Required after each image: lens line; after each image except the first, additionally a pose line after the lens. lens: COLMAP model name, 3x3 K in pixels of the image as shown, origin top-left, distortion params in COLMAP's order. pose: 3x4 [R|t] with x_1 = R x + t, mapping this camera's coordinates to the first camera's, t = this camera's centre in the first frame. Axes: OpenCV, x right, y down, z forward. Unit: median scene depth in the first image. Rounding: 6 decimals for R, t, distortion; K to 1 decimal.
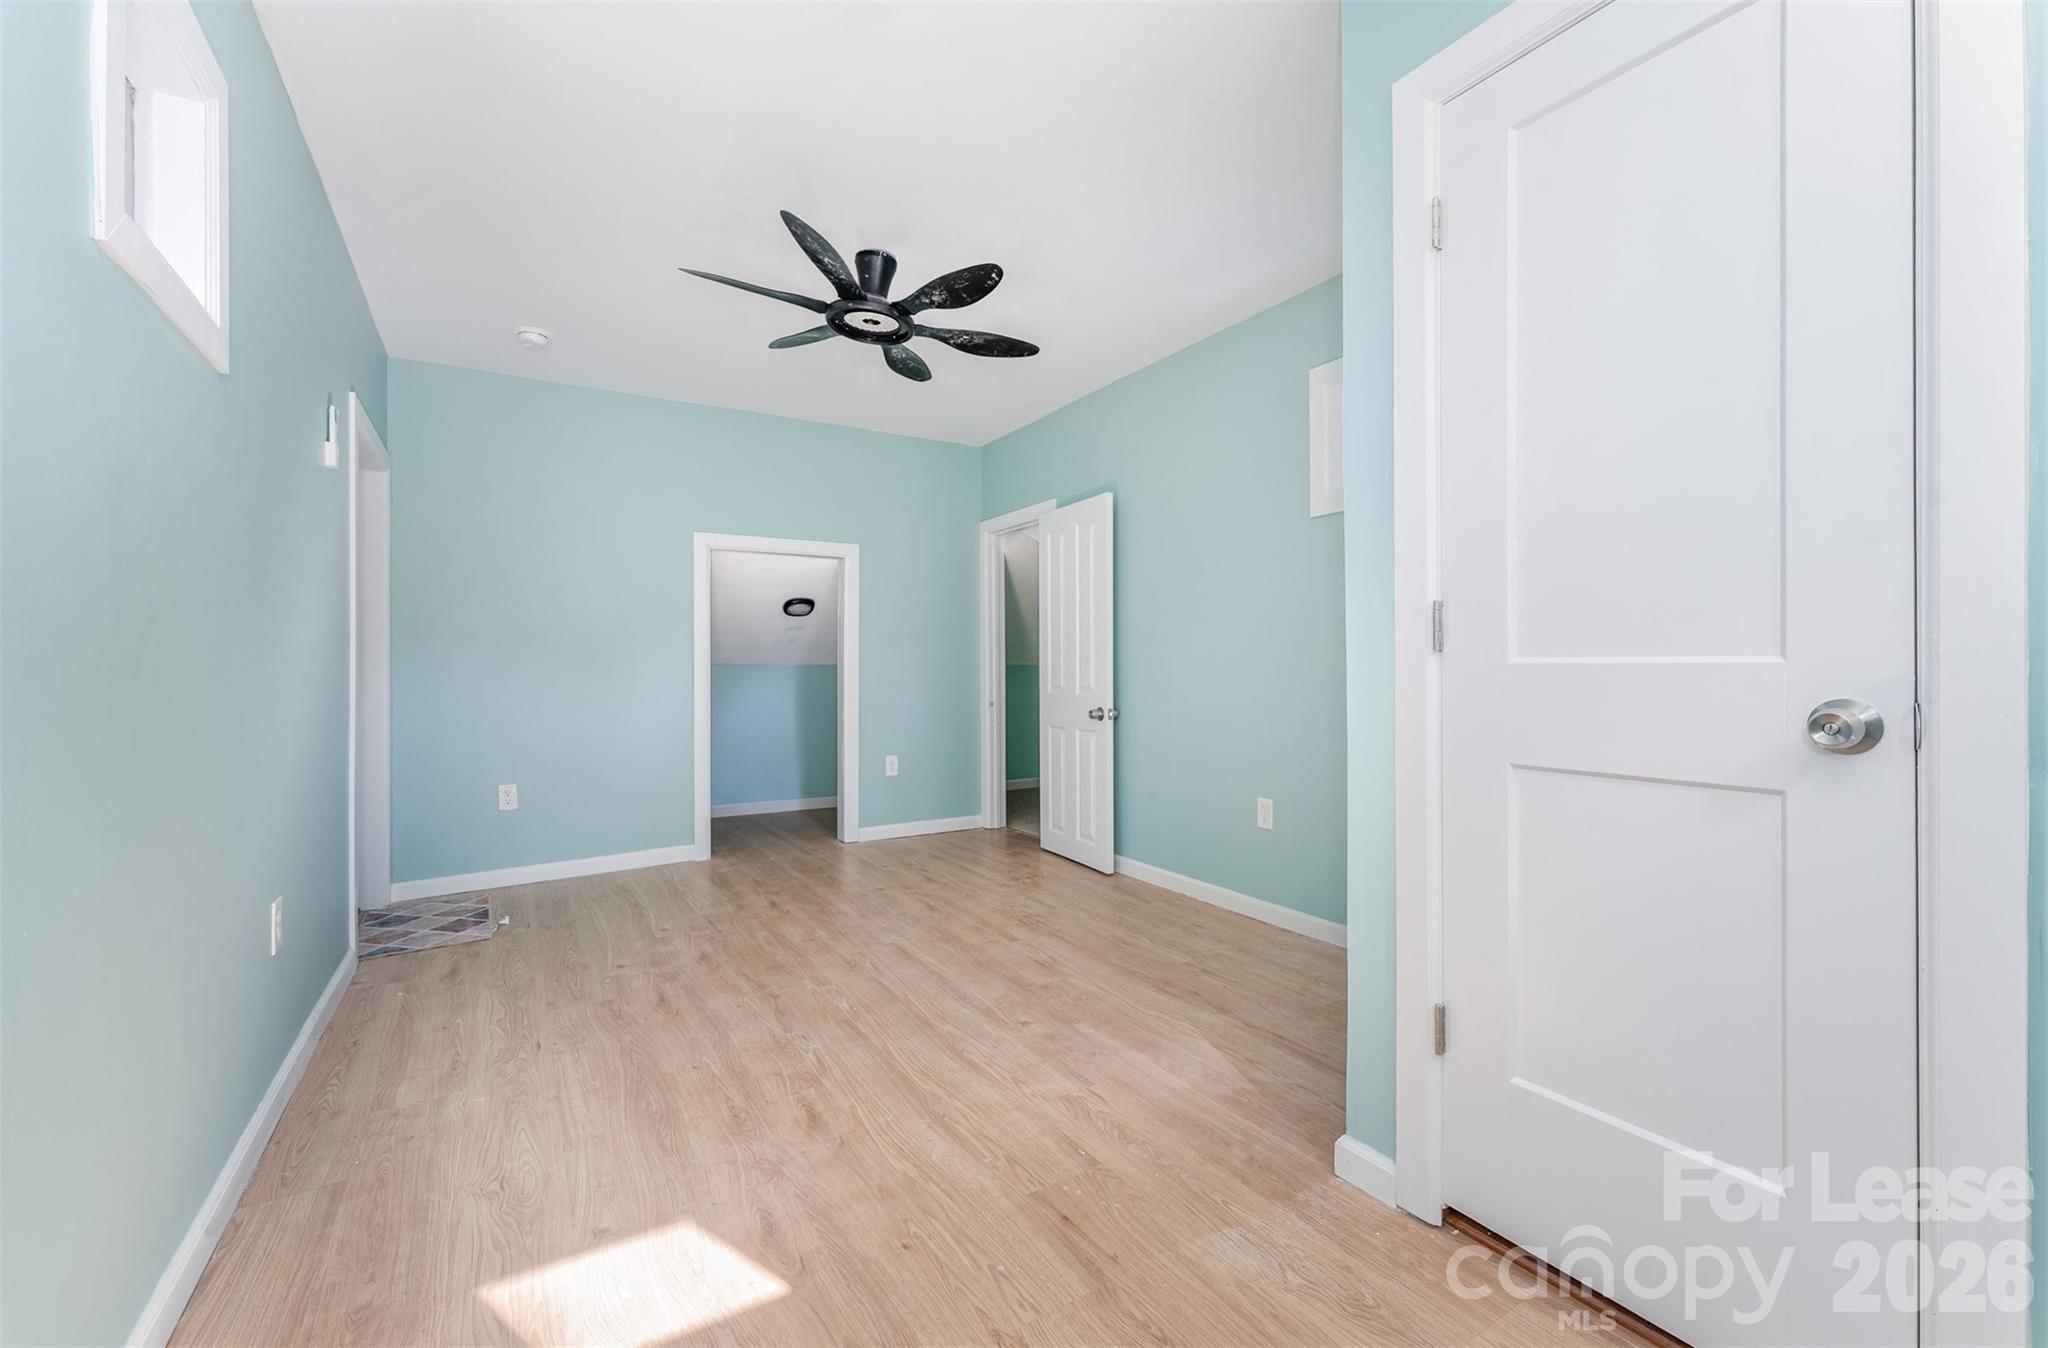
lens RADIAL K [[834.4, 0, 1024.2], [0, 834.4, 668.2], [0, 0, 1]] dist [0.003996, -0.000335]
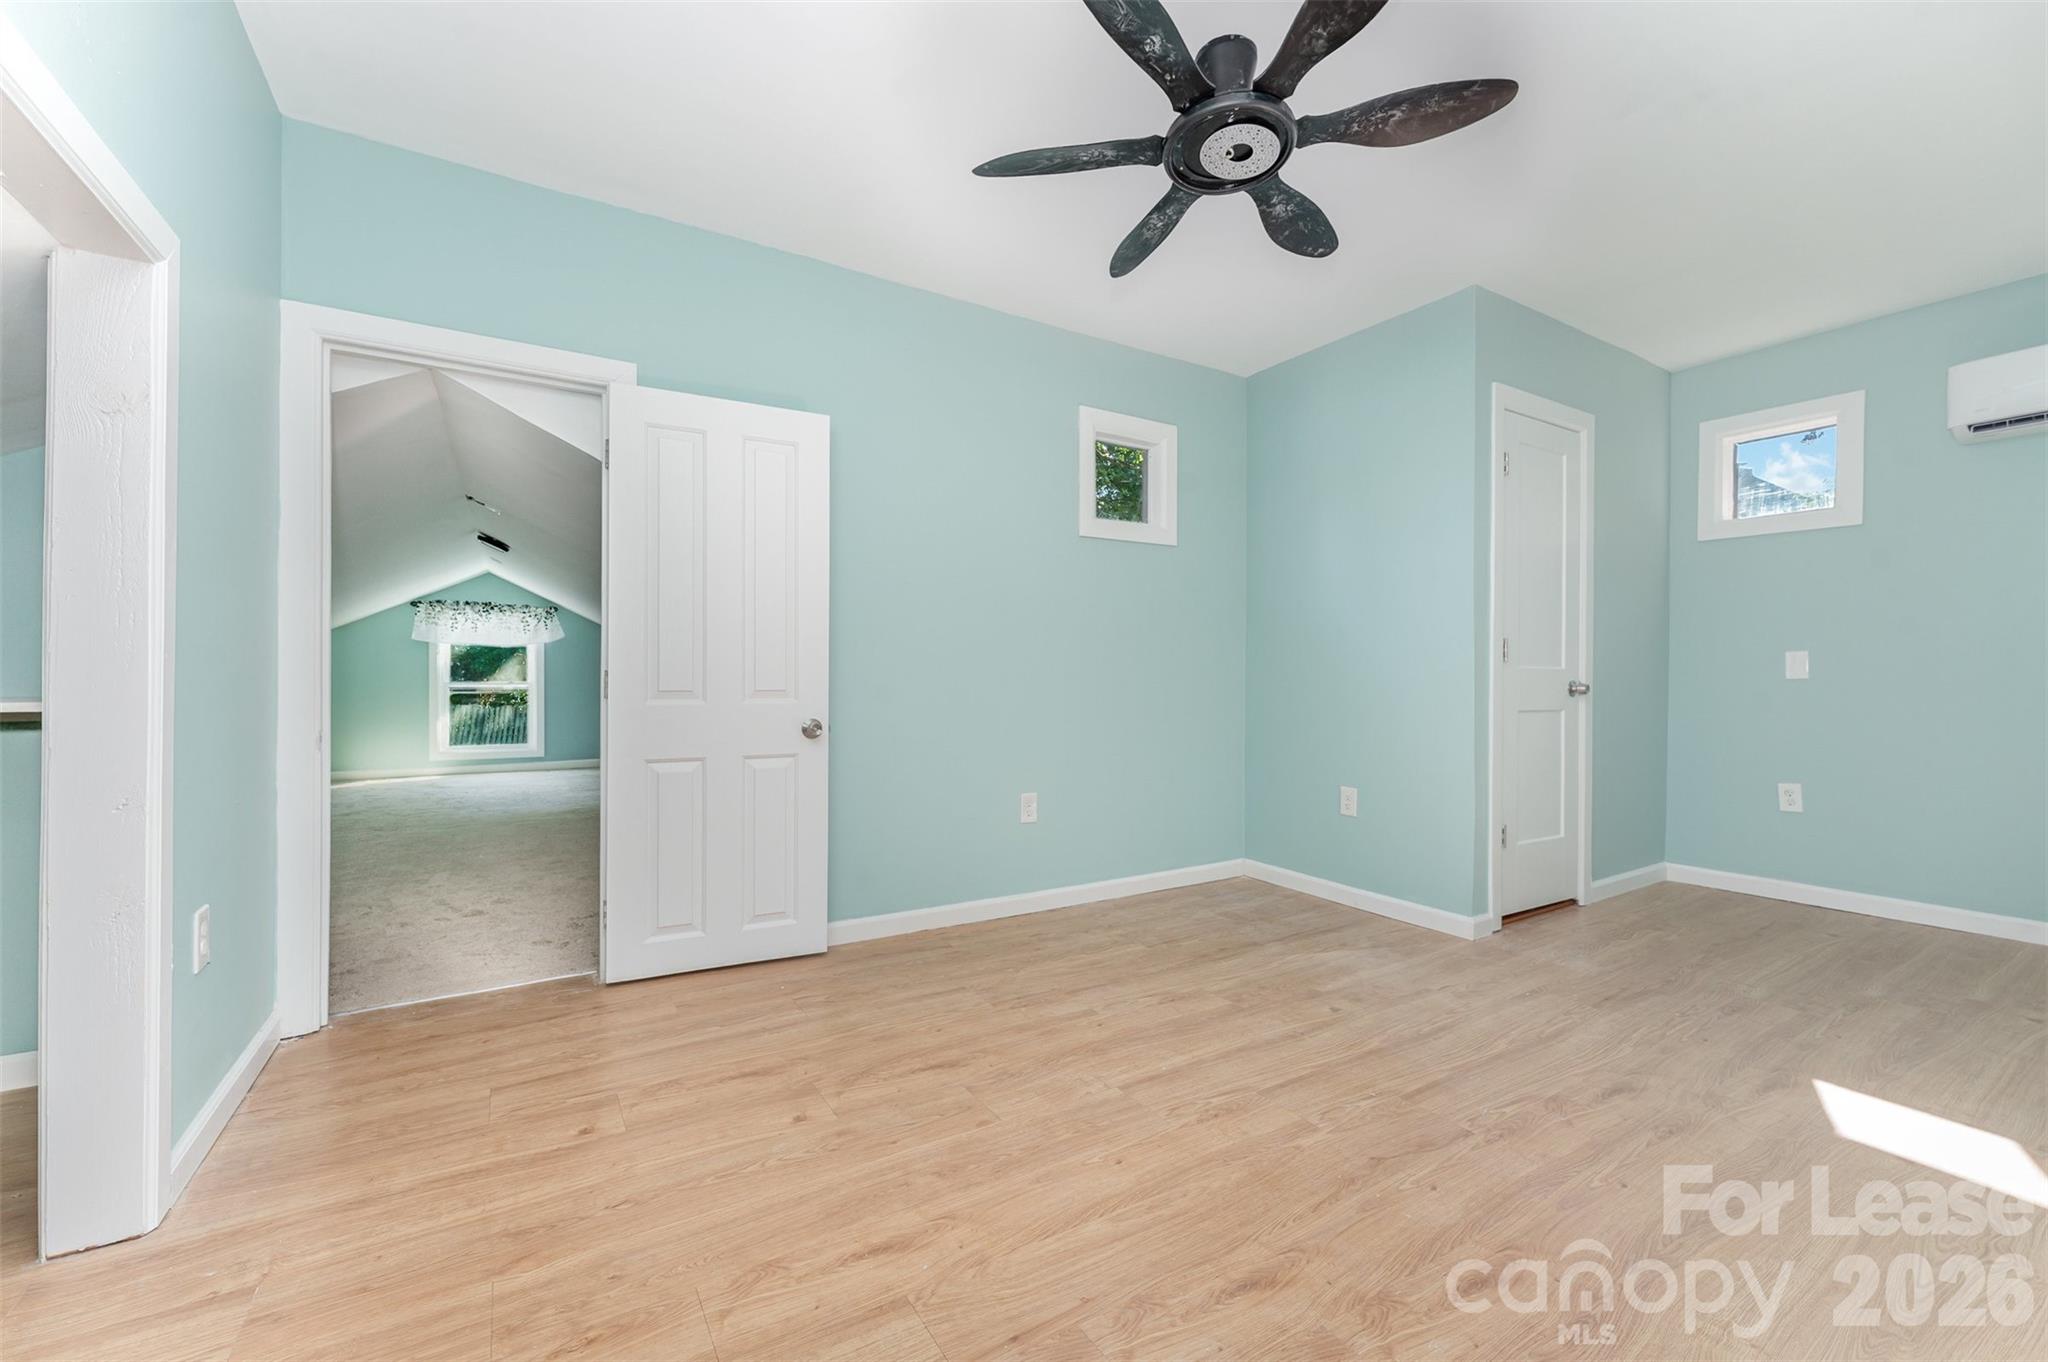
lens RADIAL K [[834.4, 0, 1034.6], [0, 834.4, 690.6], [0, 0, 1]] dist [0.003996, -0.000335]
pose [[-0.007206, -0.012367, 0.999898, -0.838474], [-0.006490, 0.999903, 0.012320, 0.017464], [-0.999953, -0.006401, -0.007285, 1.131169]]
